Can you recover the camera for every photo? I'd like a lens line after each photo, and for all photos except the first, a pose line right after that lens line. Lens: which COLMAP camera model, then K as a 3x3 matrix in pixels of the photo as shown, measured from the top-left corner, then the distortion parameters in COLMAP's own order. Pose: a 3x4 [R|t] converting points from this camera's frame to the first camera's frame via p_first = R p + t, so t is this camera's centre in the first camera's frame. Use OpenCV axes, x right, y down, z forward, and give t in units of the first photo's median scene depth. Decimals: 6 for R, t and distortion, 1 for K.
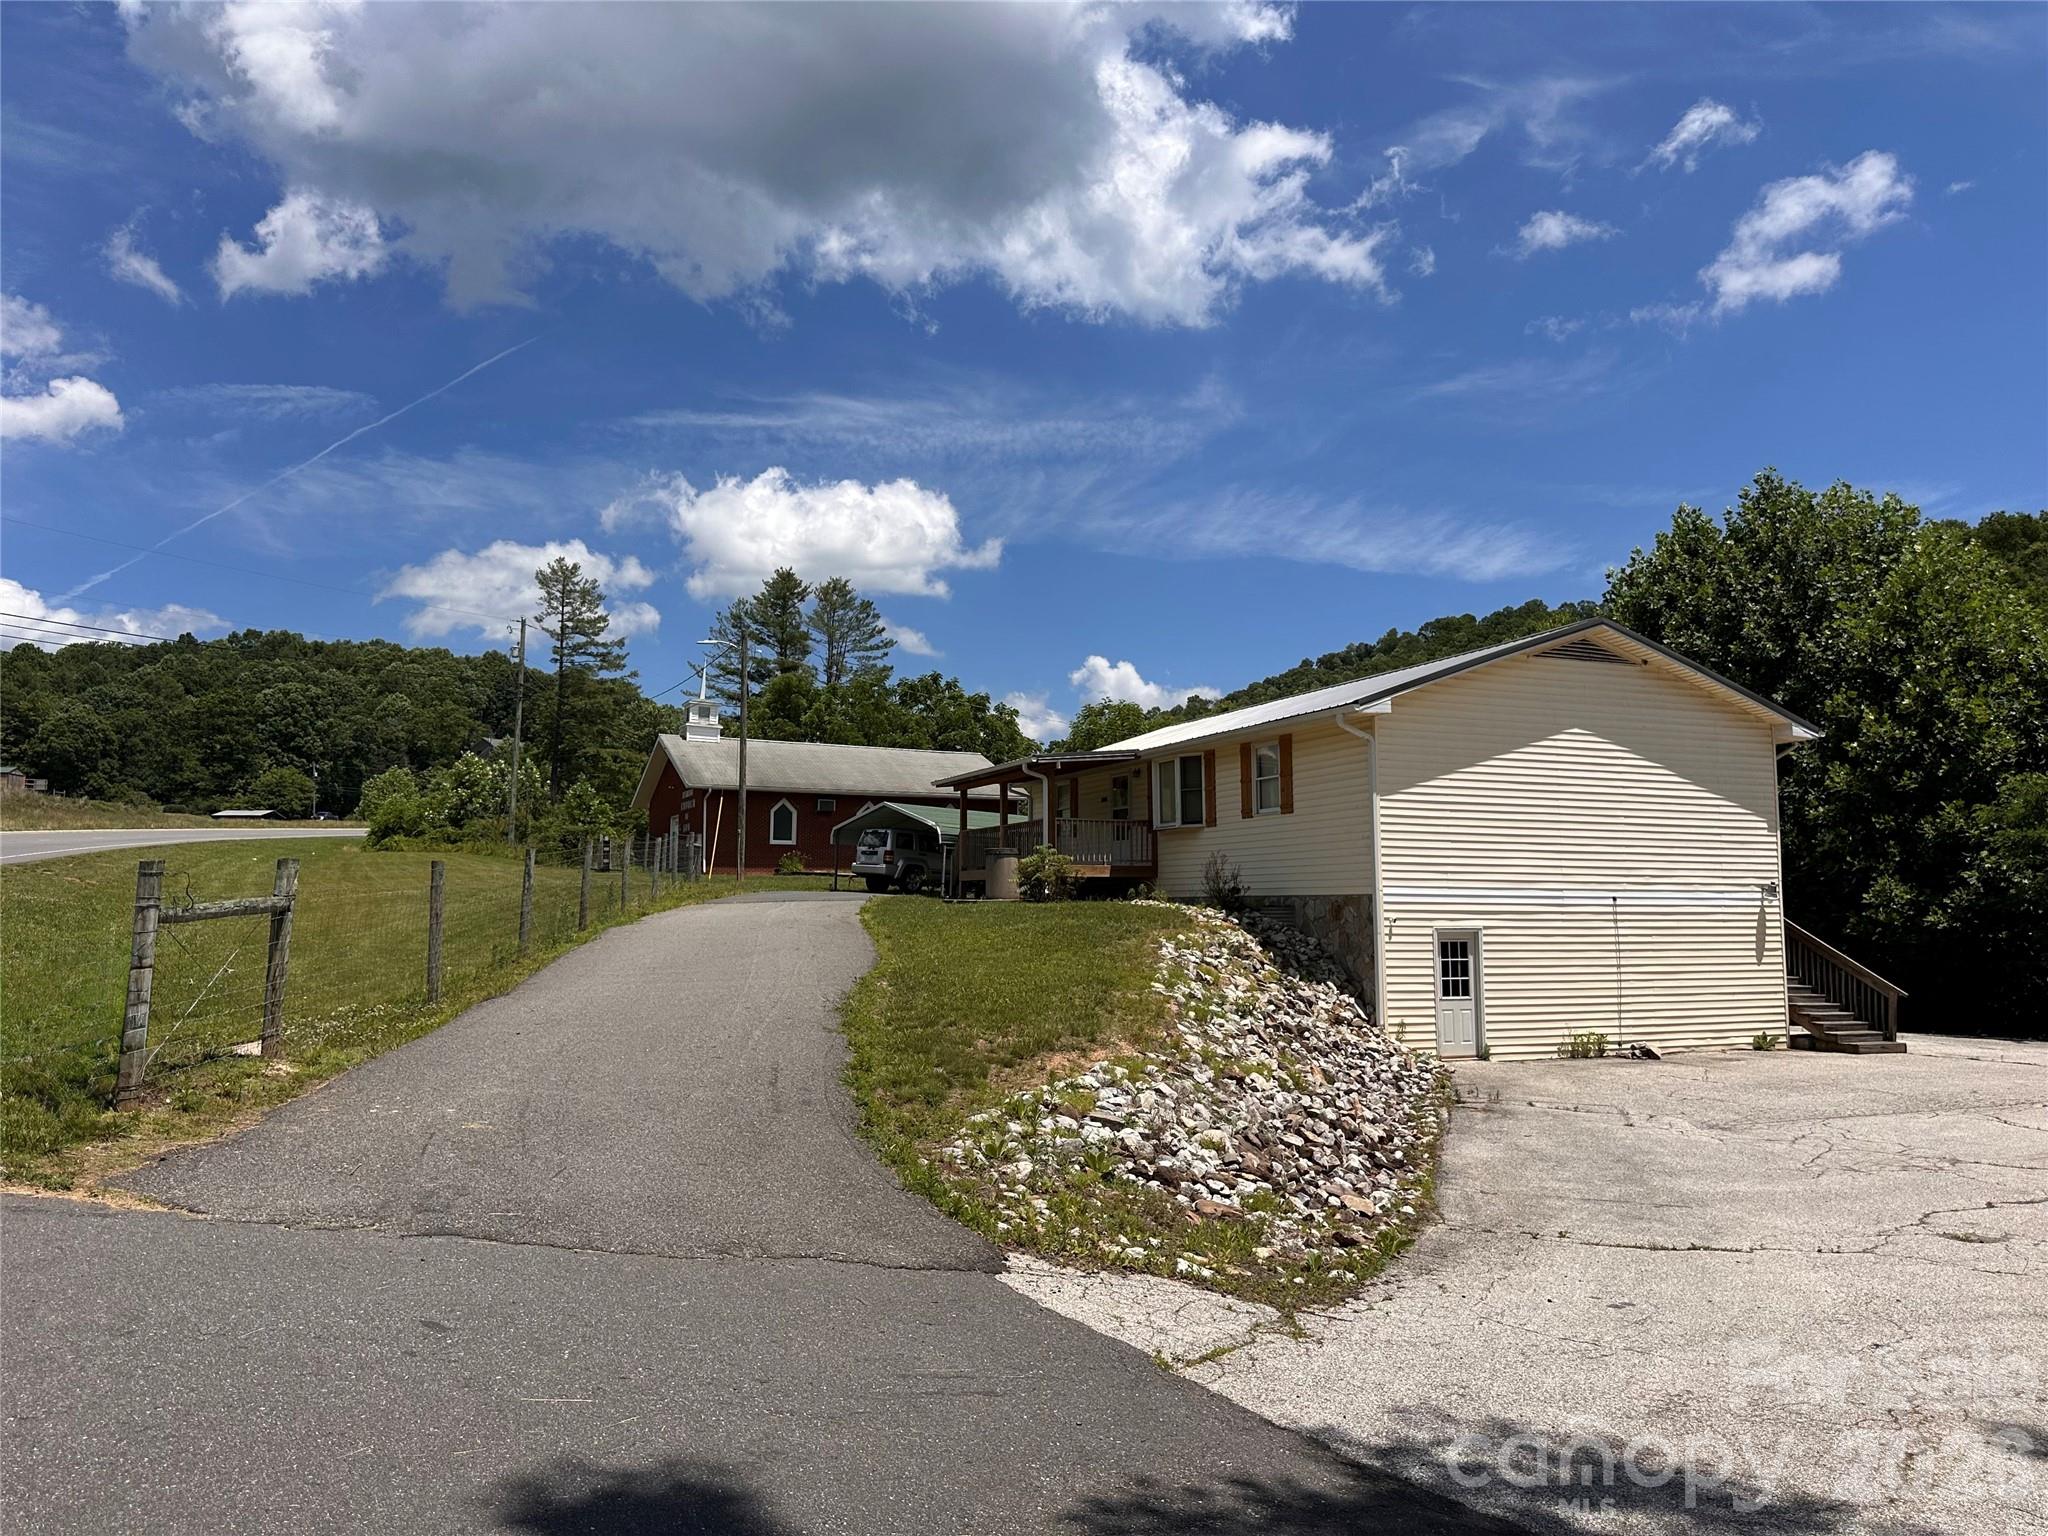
lens RADIAL K [[1414.9, 0, 975.2], [0, 1414.9, 709.1], [0, 0, 1]] dist [0.127510, -0.138696]
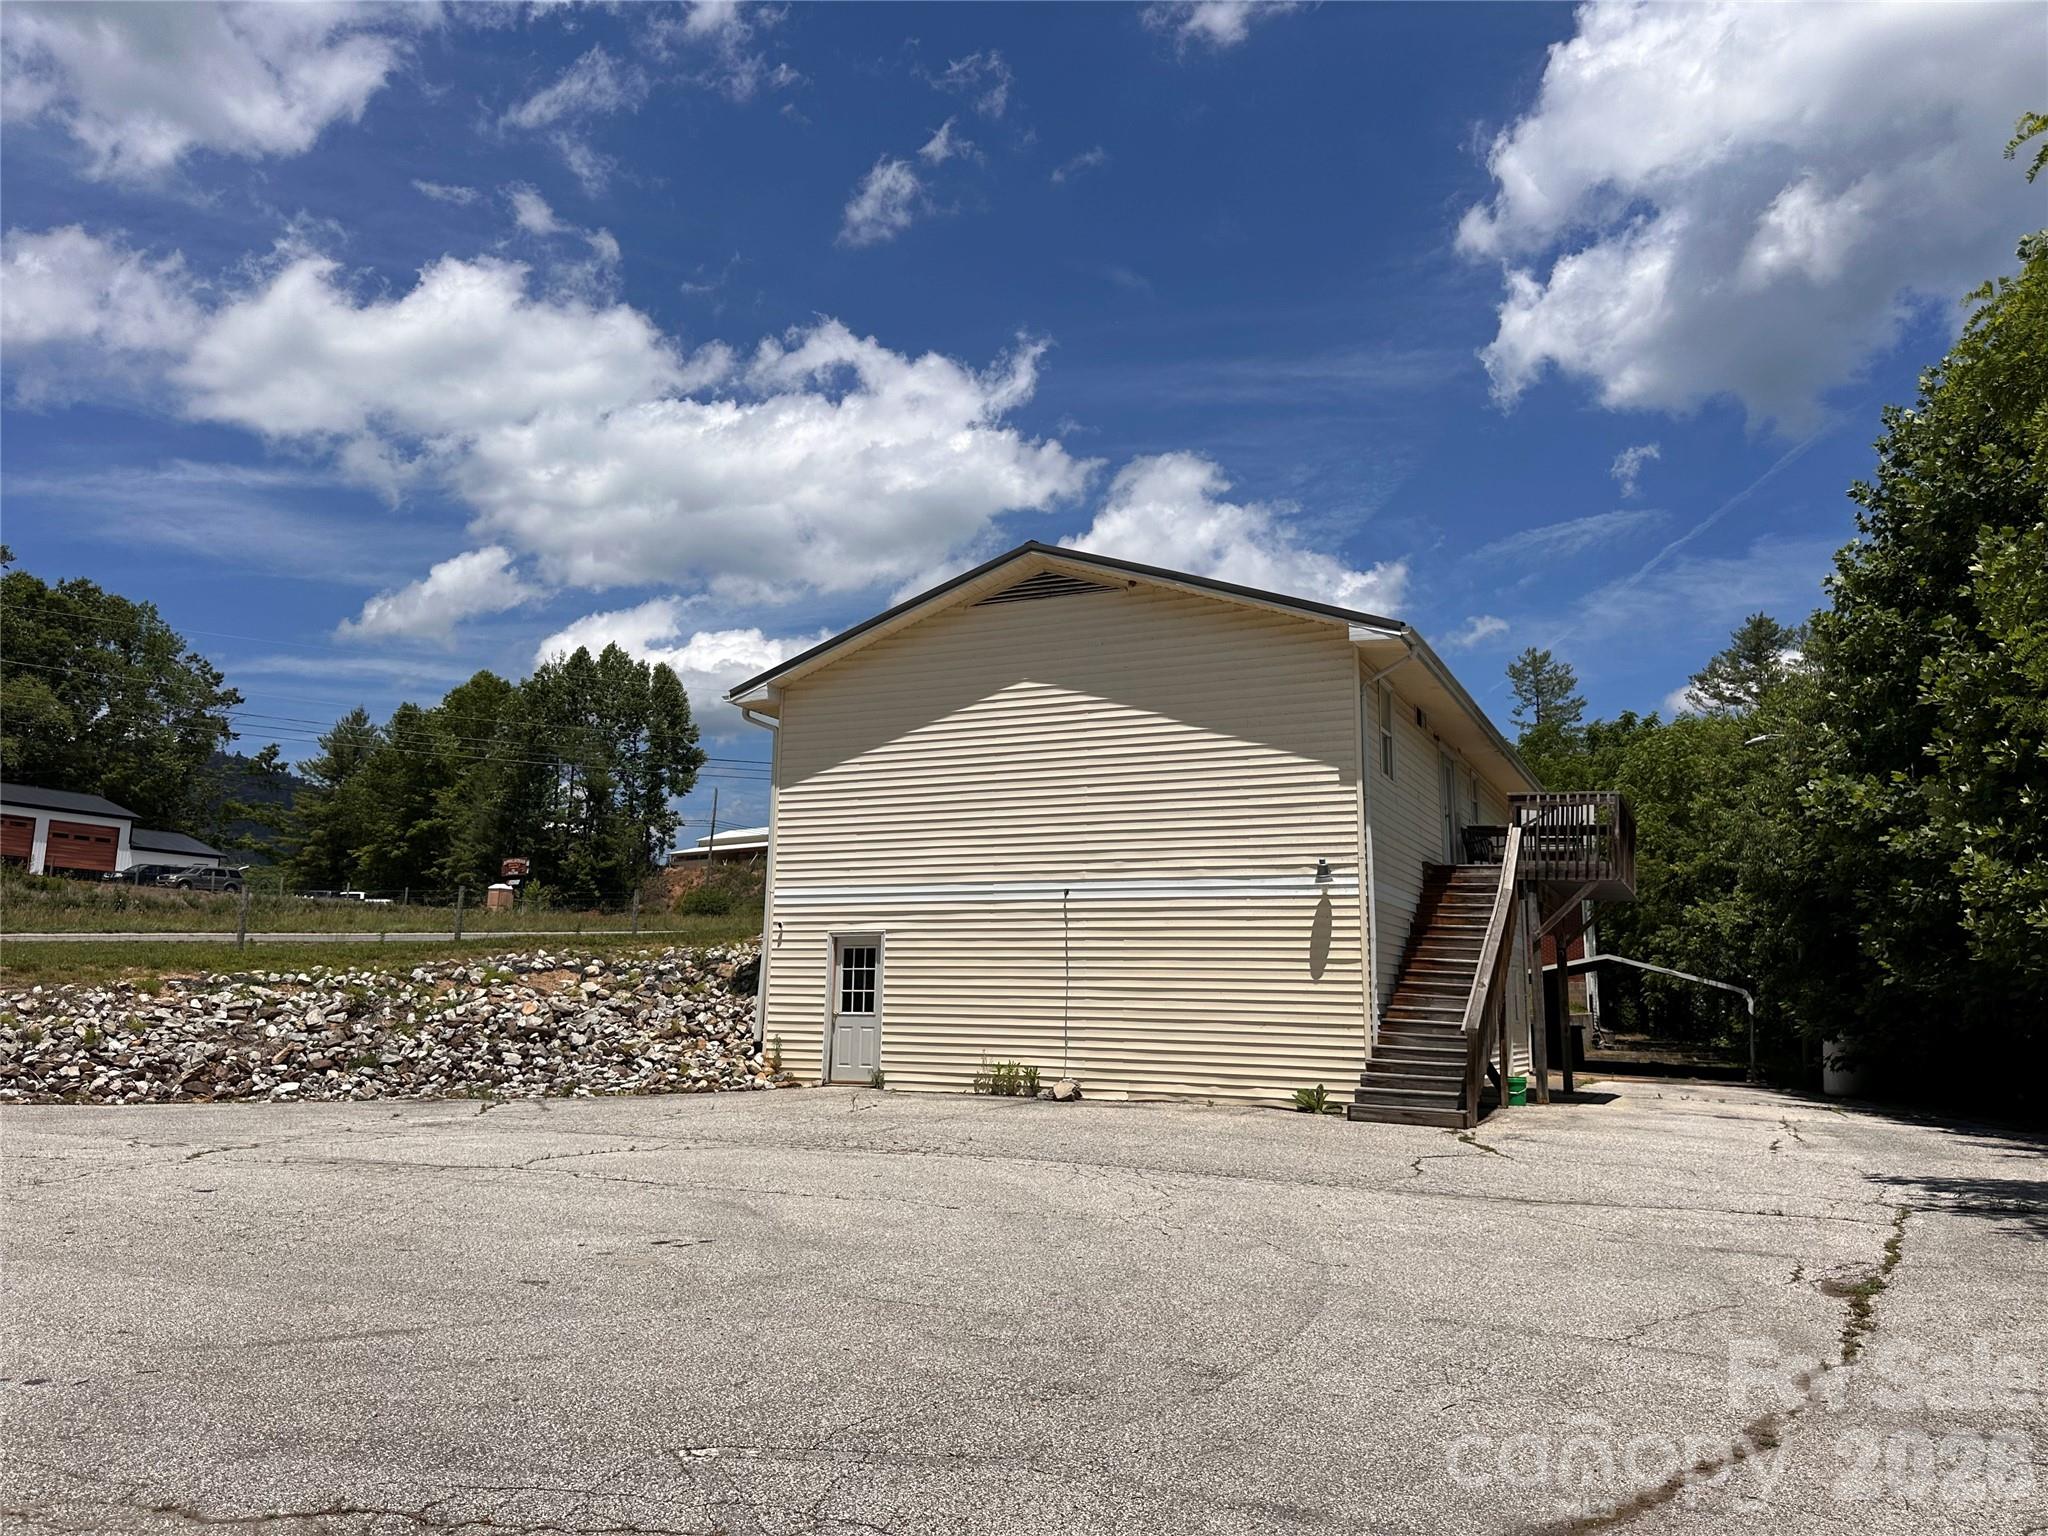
lens RADIAL K [[1414.9, 0, 975.2], [0, 1414.9, 709.1], [0, 0, 1]] dist [0.127510, -0.138696]
pose [[0.666860, -0.141677, -0.731591, 0.994692], [0.081867, 0.989746, -0.117047, 0.120804], [0.740672, 0.018161, 0.671621, 0.455539]]
